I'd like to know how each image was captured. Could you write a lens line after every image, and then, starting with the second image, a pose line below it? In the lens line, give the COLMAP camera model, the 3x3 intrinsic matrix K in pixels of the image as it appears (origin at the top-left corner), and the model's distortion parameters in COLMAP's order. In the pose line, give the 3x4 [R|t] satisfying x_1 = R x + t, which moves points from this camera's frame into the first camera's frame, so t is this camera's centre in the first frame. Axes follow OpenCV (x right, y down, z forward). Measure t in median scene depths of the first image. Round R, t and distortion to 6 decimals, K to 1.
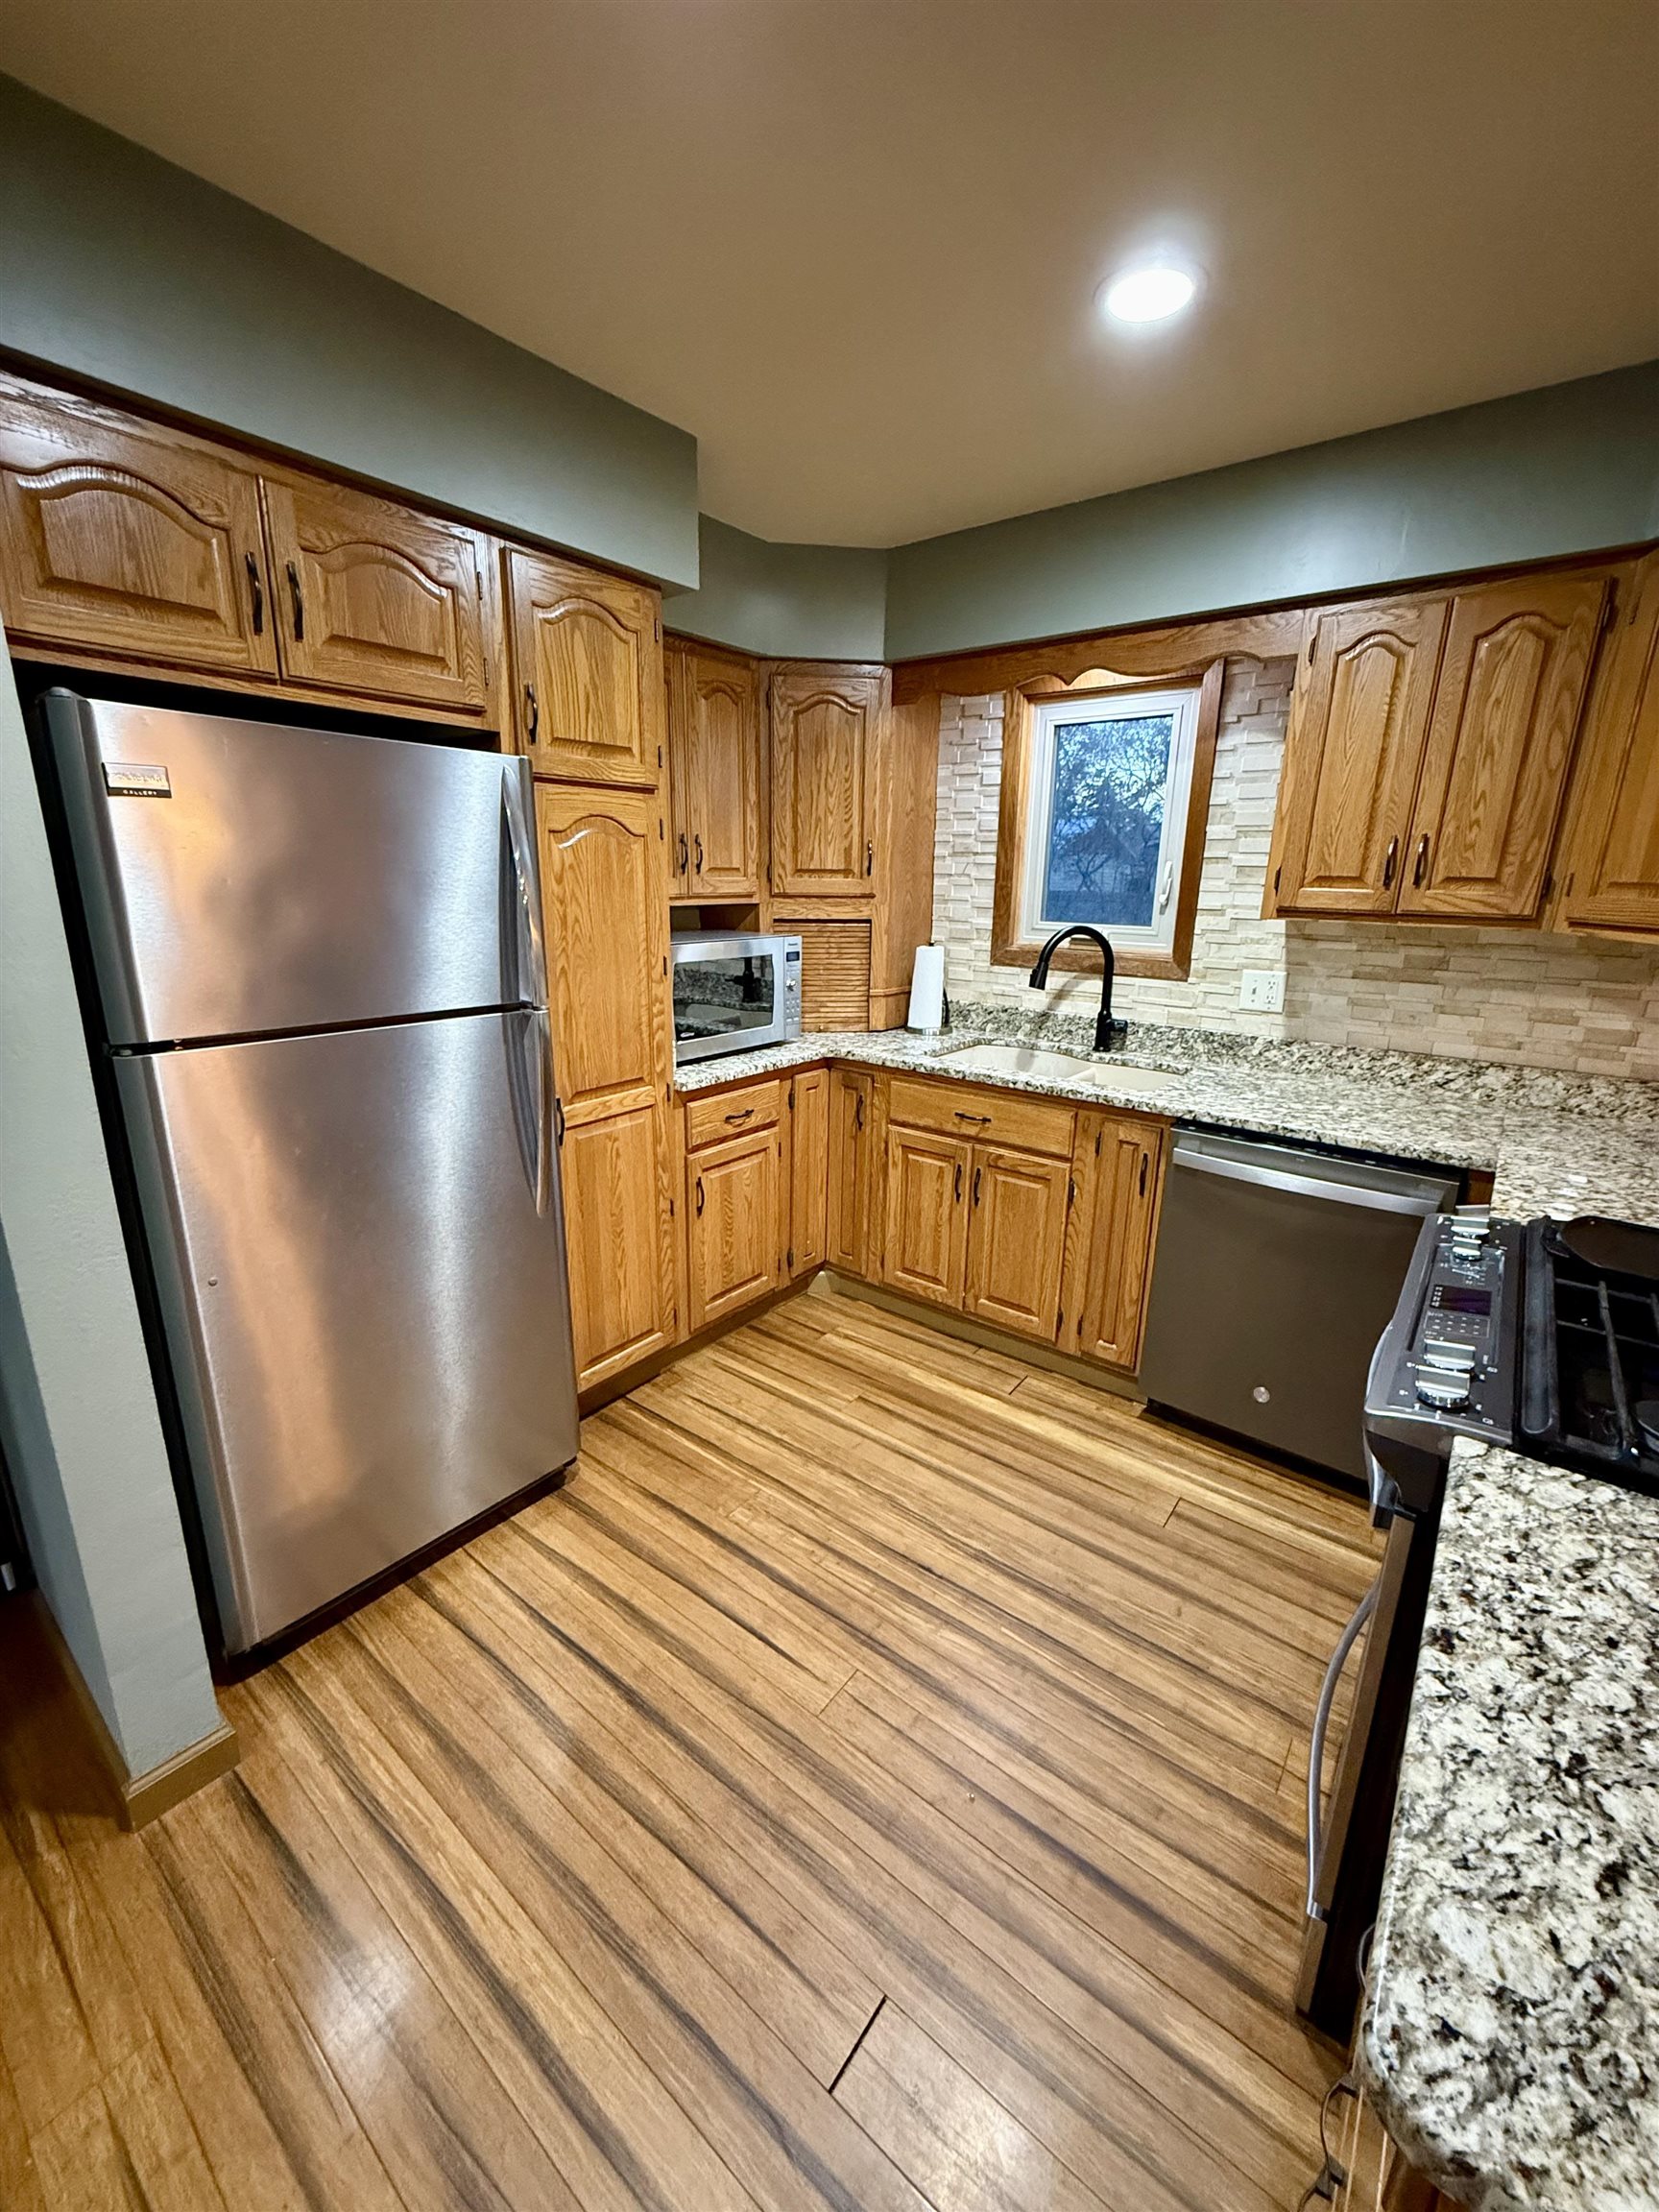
lens RADIAL K [[879.0, 0, 828.8], [0, 879.0, 1101.7], [0, 0, 1]] dist [-0.000800, 0.000044]
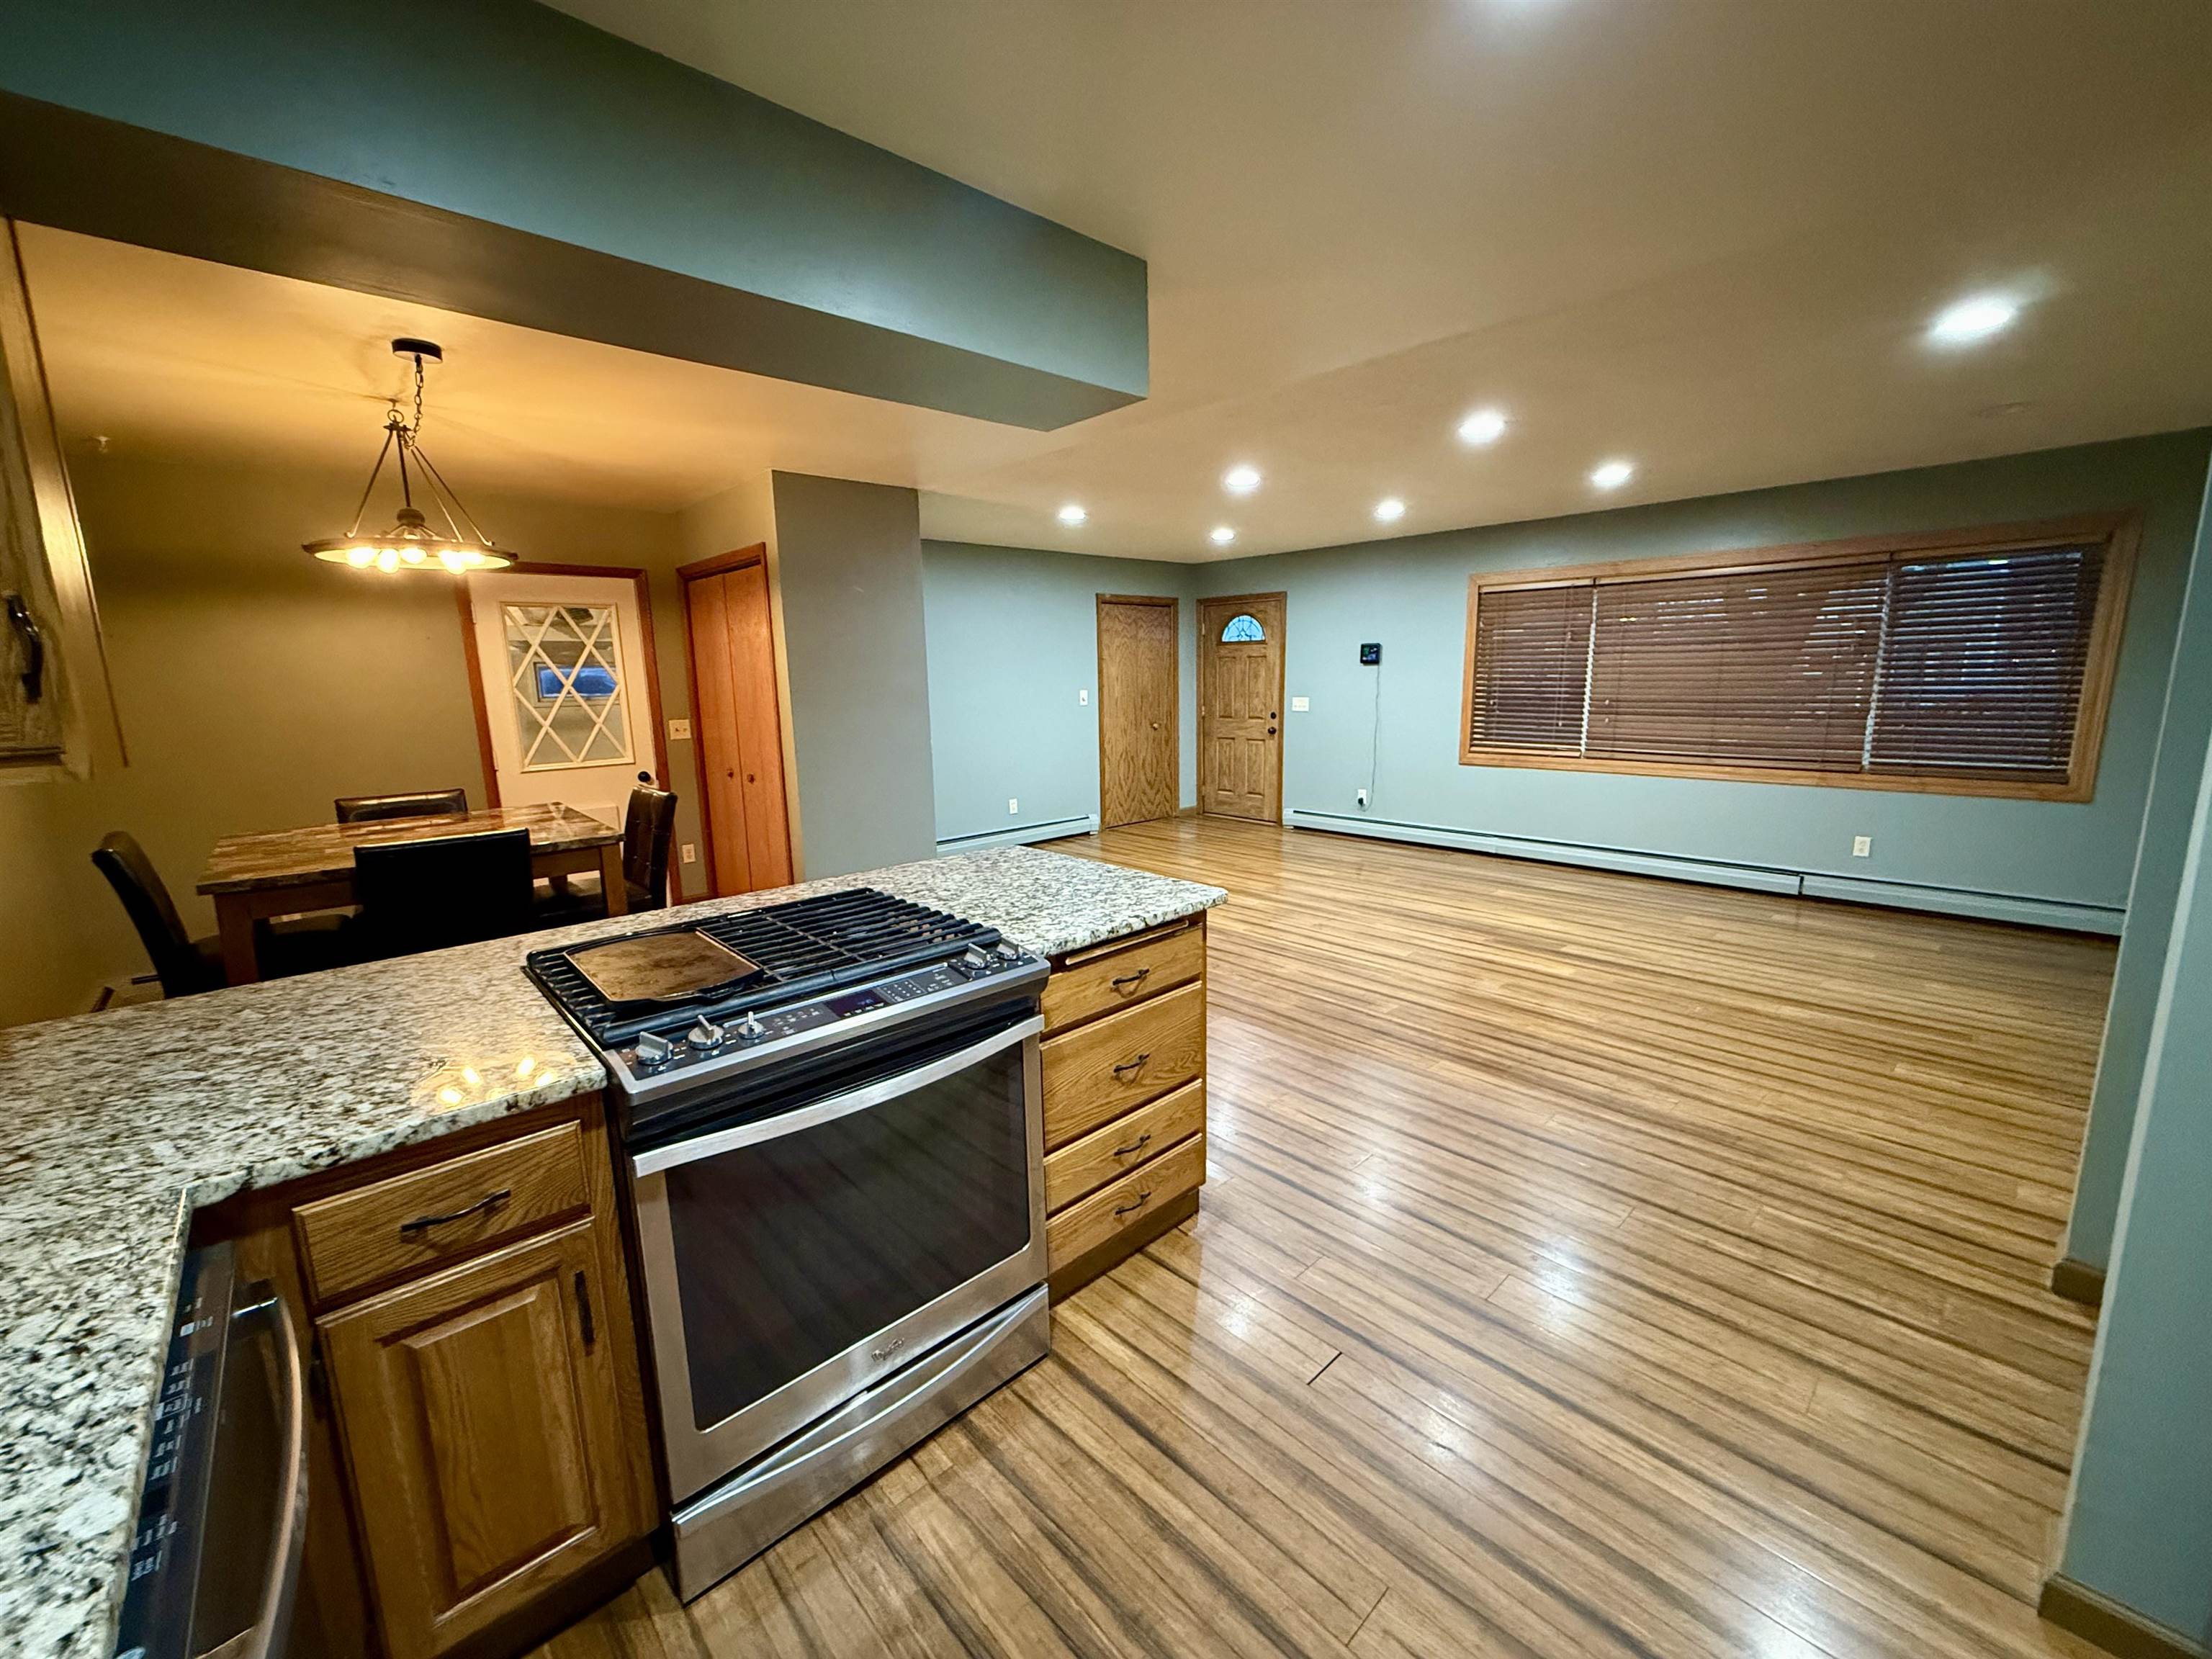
lens RADIAL K [[879.0, 0, 1100.8], [0, 879.0, 831.6], [0, 0, 1]] dist [-0.000800, 0.000044]
pose [[-0.987151, -0.022399, 0.158211, 0.103984], [0.046593, 0.906748, 0.419092, -0.264768], [-0.152845, 0.421079, -0.894053, 1.046454]]
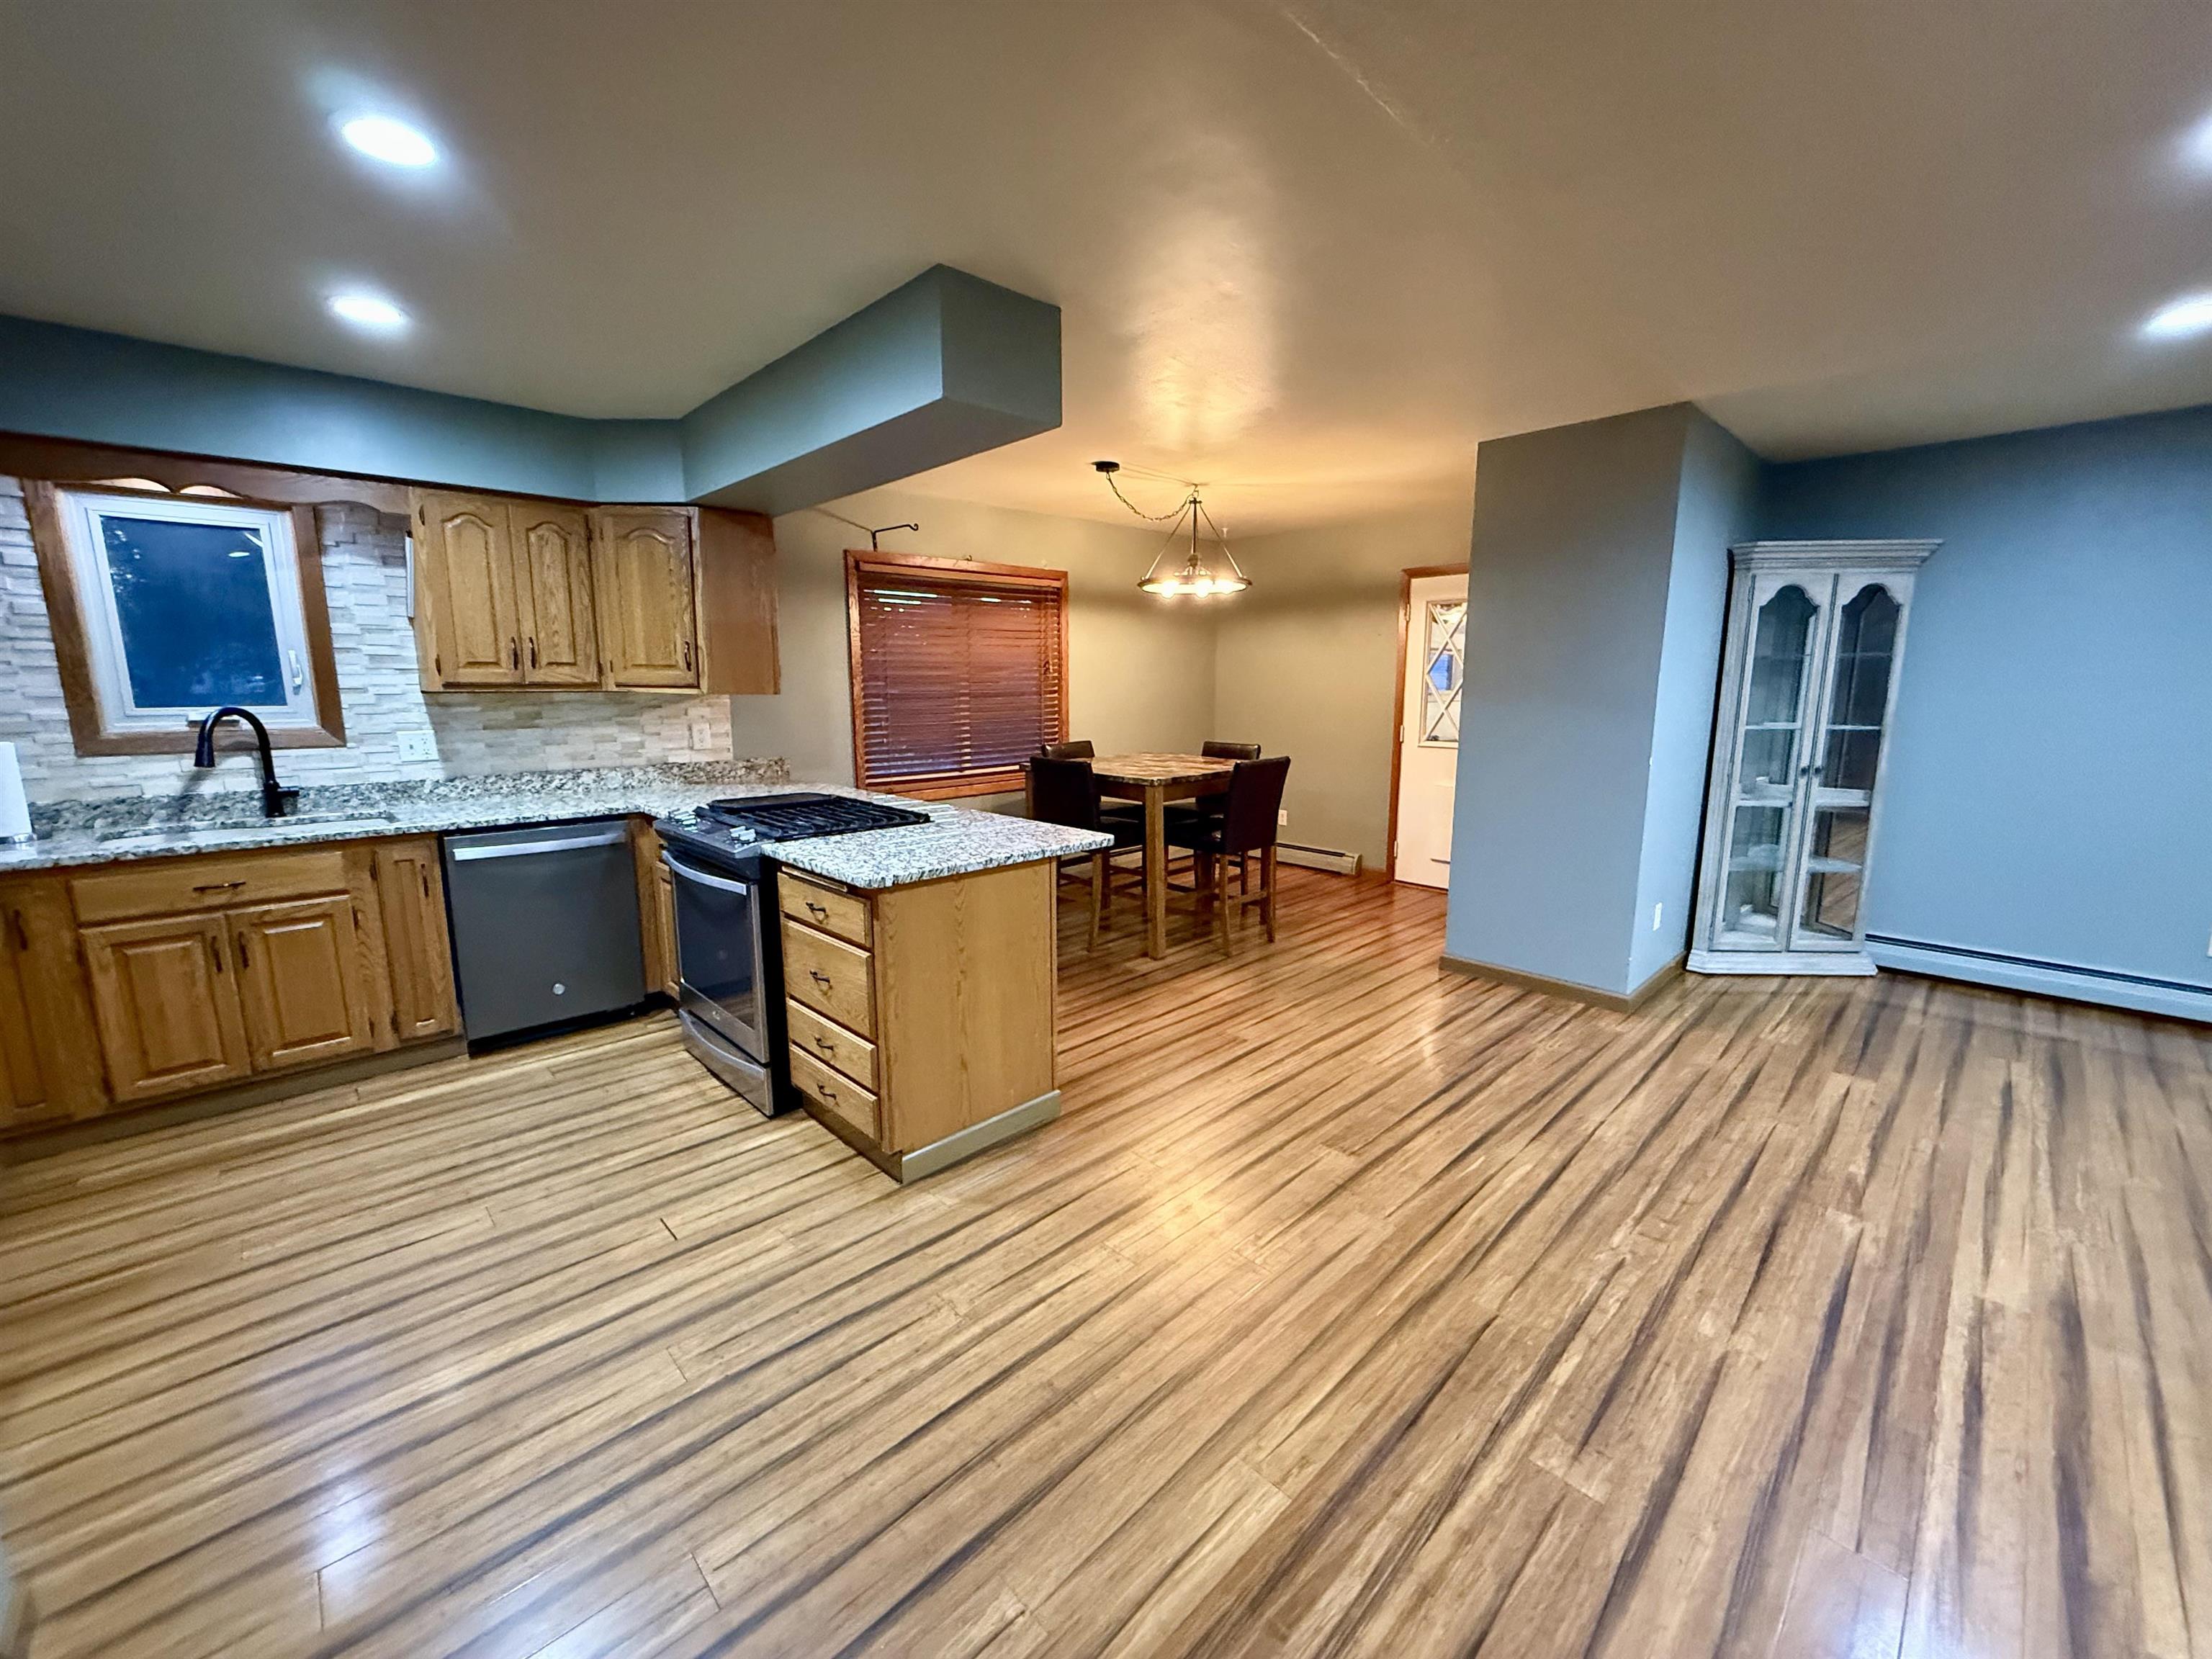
lens RADIAL K [[879.0, 0, 1100.8], [0, 879.0, 832.0], [0, 0, 1]] dist [-0.000800, 0.000044]
pose [[0.143005, -0.186377, 0.972015, -0.803448], [0.251240, 0.956775, 0.146492, 0.076774], [-0.957302, 0.223260, 0.183649, -0.260386]]
